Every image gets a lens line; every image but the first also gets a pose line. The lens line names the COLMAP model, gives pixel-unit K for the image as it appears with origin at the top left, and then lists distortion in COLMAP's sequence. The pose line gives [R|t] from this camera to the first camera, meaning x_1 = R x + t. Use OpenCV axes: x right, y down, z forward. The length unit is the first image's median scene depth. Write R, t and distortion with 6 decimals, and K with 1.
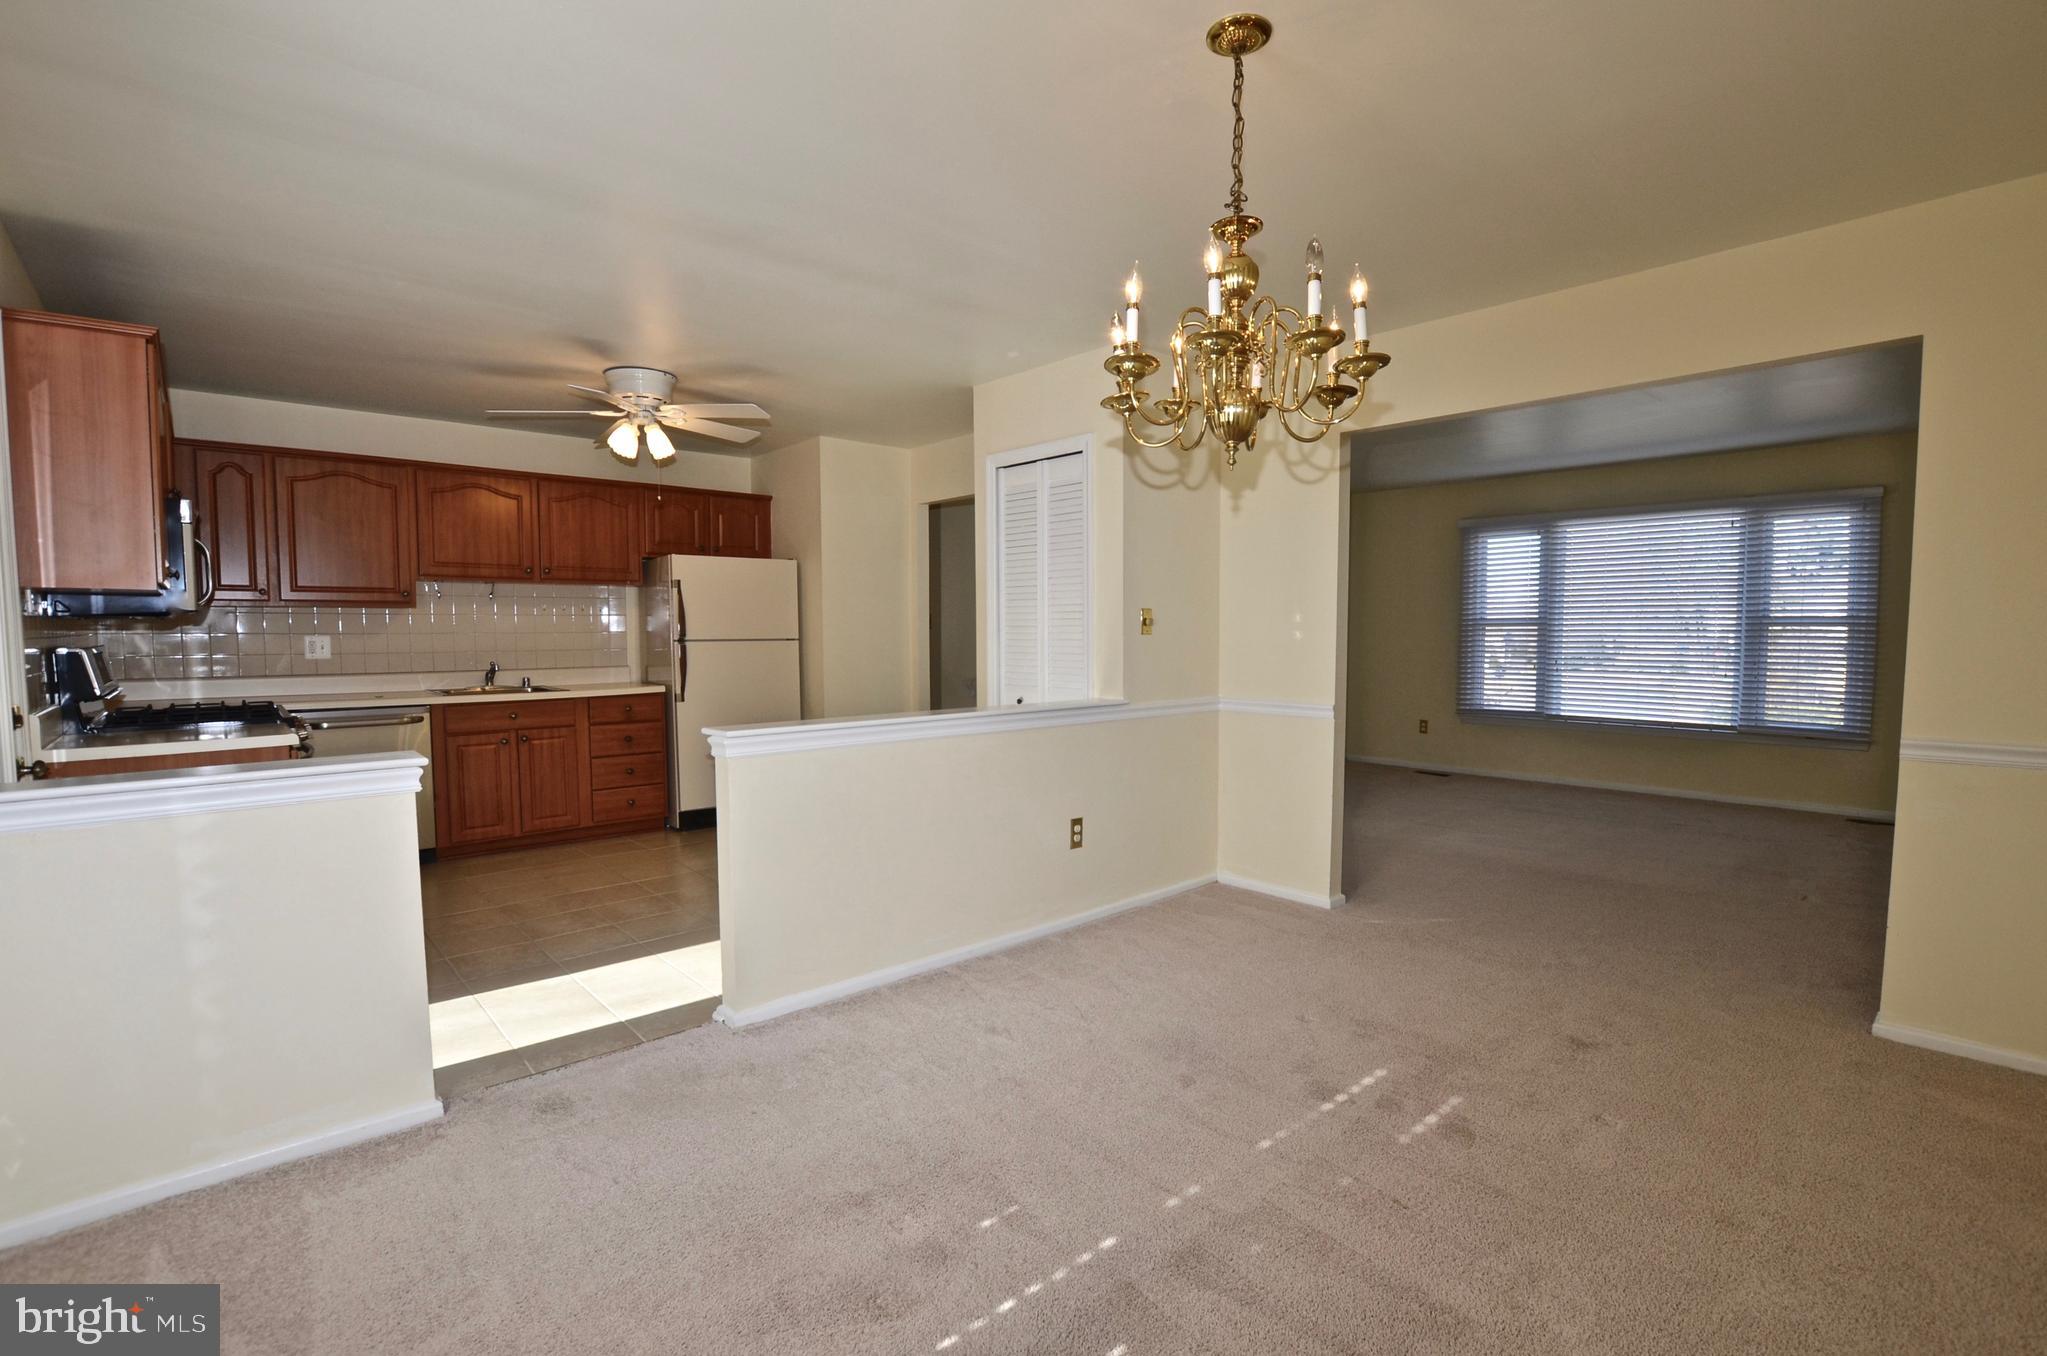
lens RADIAL K [[926.3, 0, 1034.5], [0, 926.3, 691.5], [0, 0, 1]] dist [-0.031683, -0.000090]
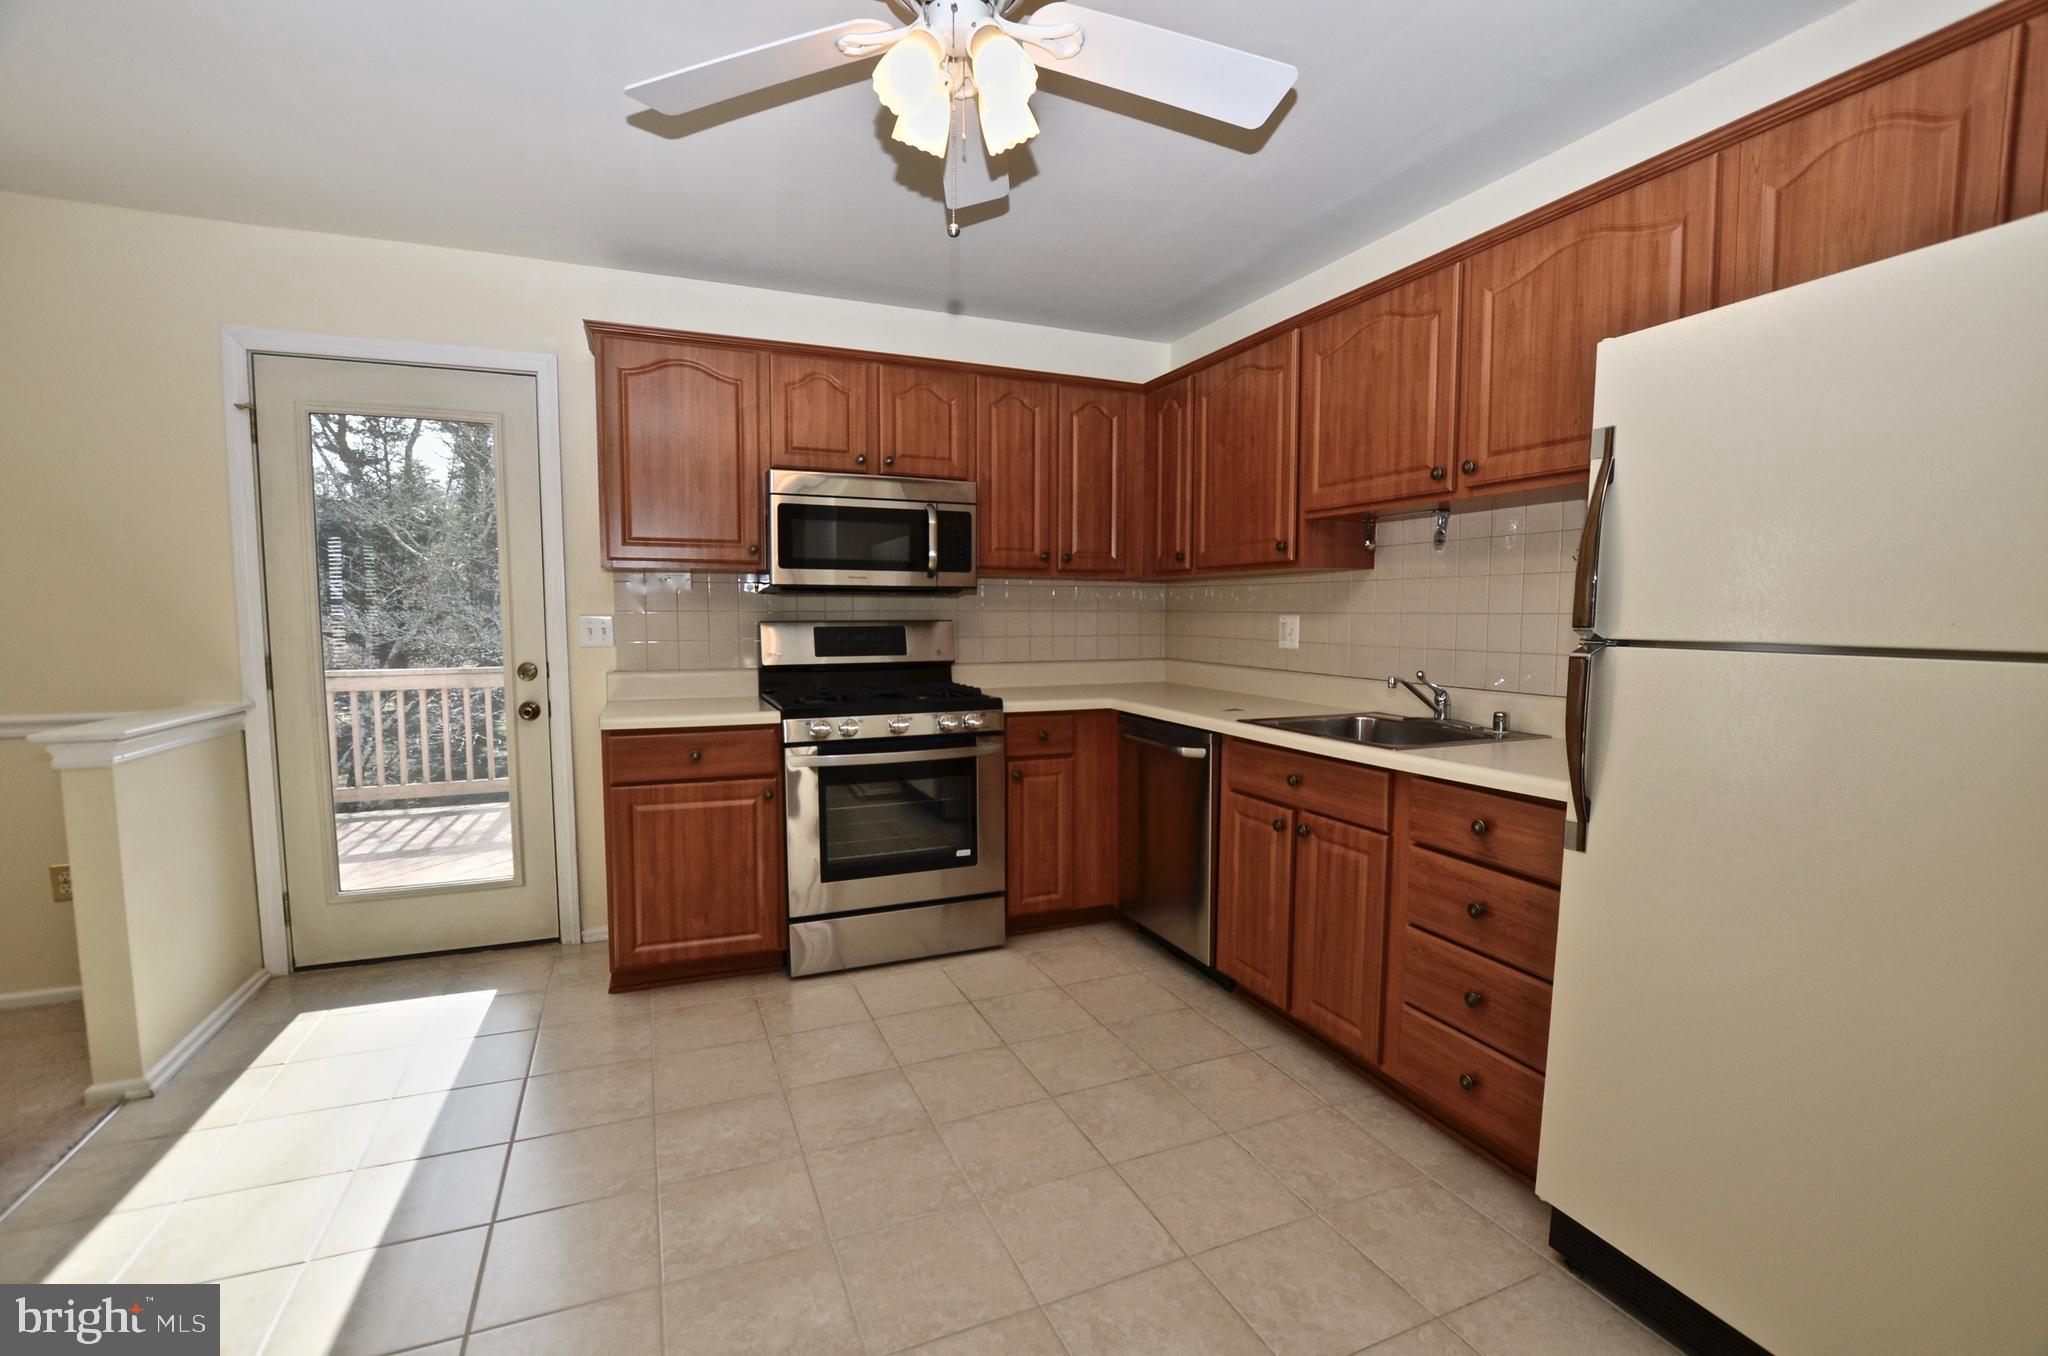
lens RADIAL K [[899.5, 0, 1026.6], [0, 899.5, 691.5], [0, 0, 1]] dist [-0.023819, 0.000179]
pose [[-0.336108, 0.083223, -0.938139, -0.062462], [-0.064766, 0.991688, 0.111177, -0.060225], [0.939594, 0.098127, -0.327925, 0.939920]]
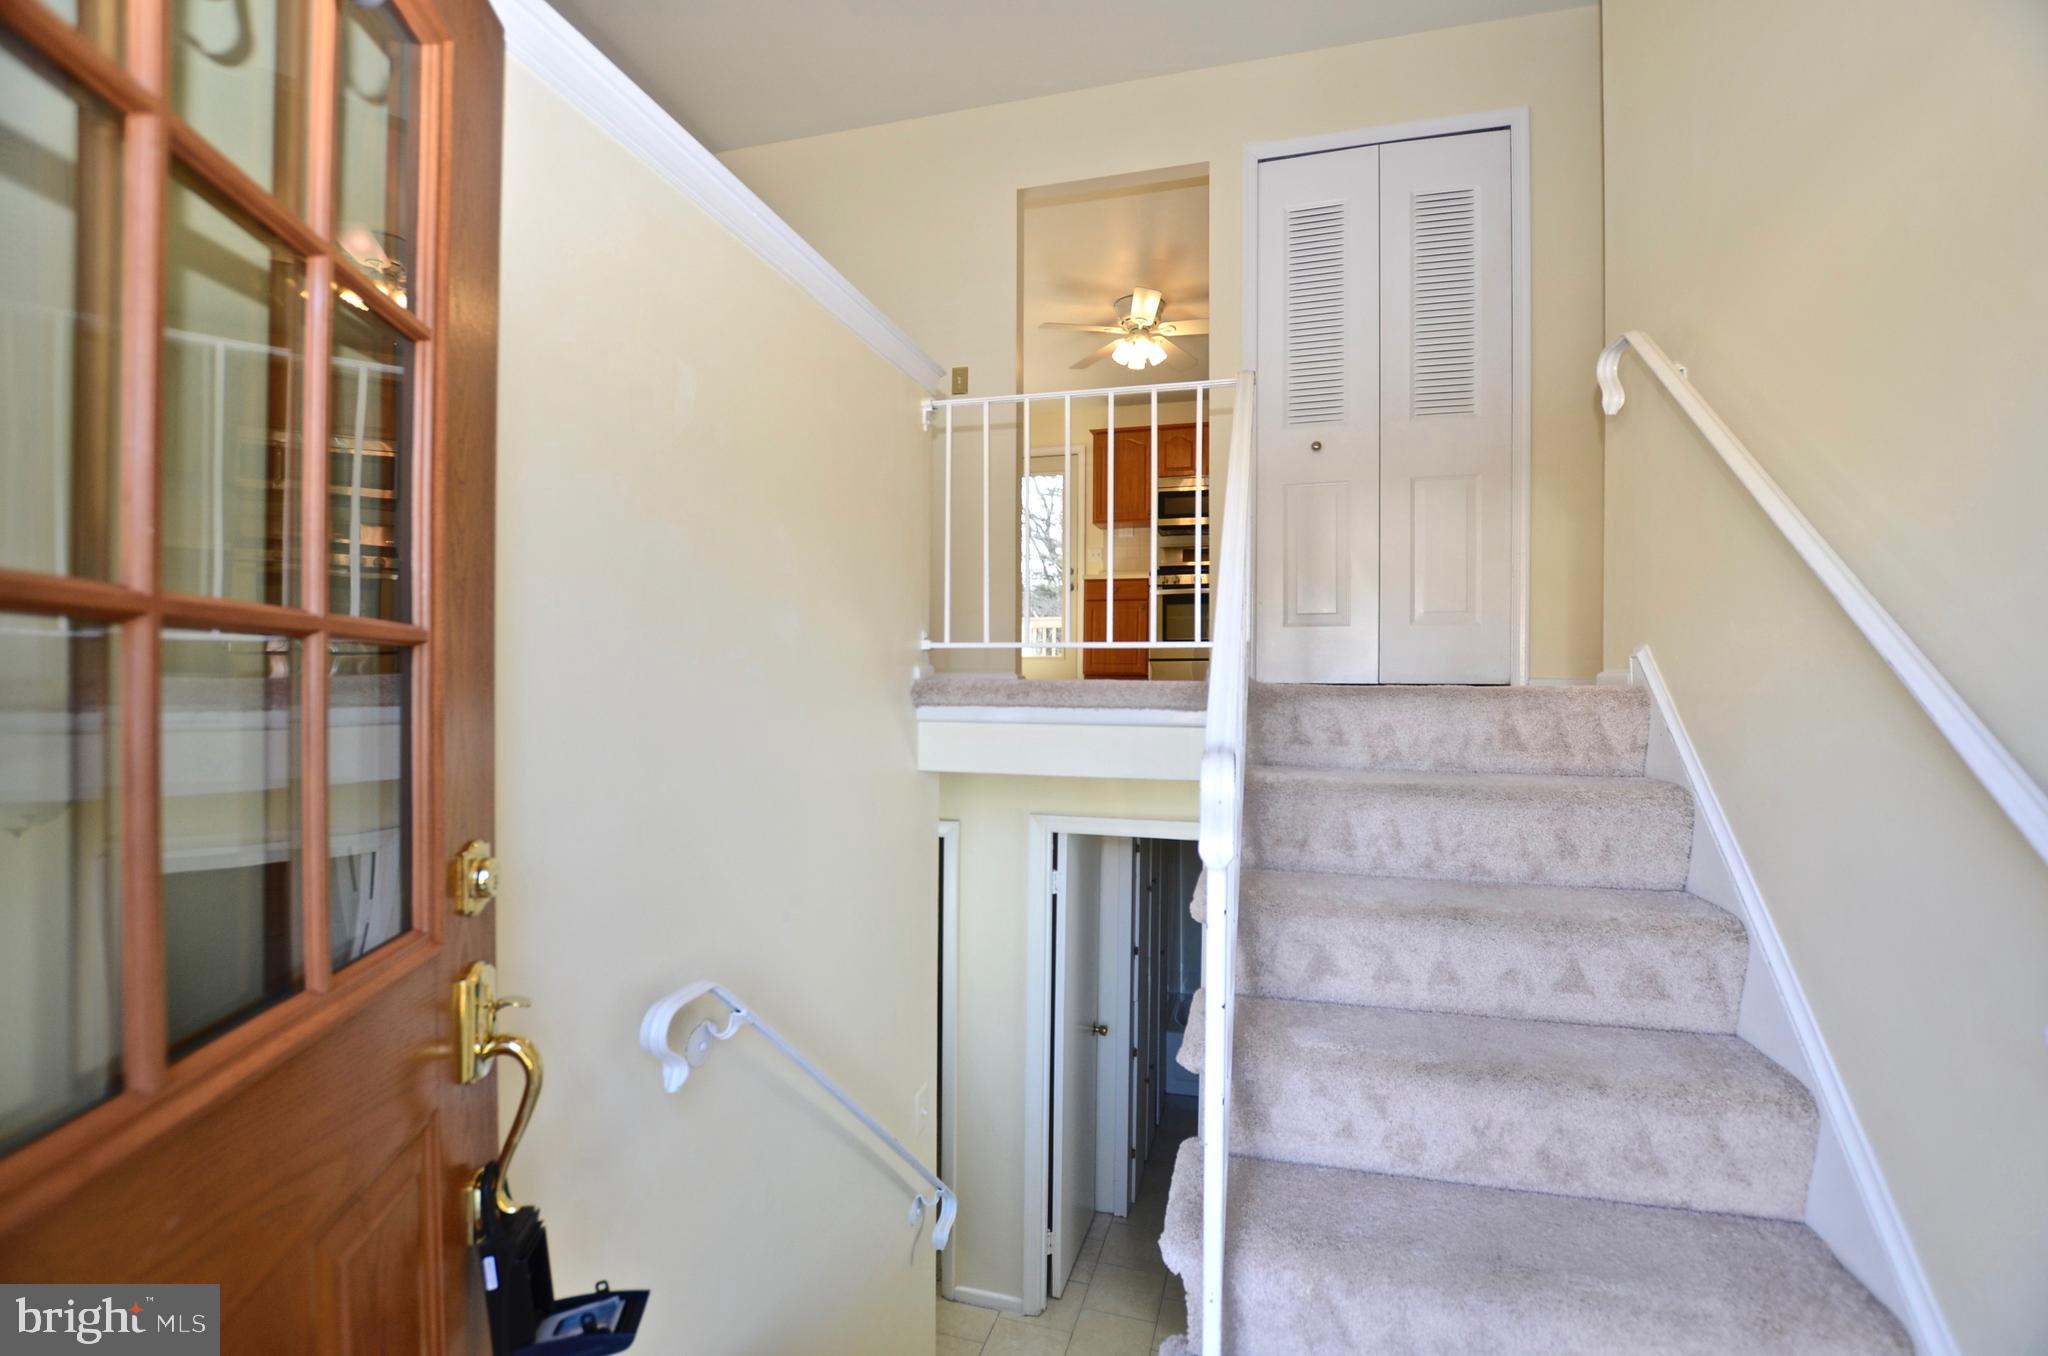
lens RADIAL K [[904.1, 0, 1029.0], [0, 904.1, 689.9], [0, 0, 1]] dist [-0.025678, 0.001131]
pose [[-0.860172, 0.000830, -0.510003, 0.305448], [-0.040865, 0.996671, 0.070545, 0.101897], [0.508363, 0.081522, -0.857275, 1.673749]]
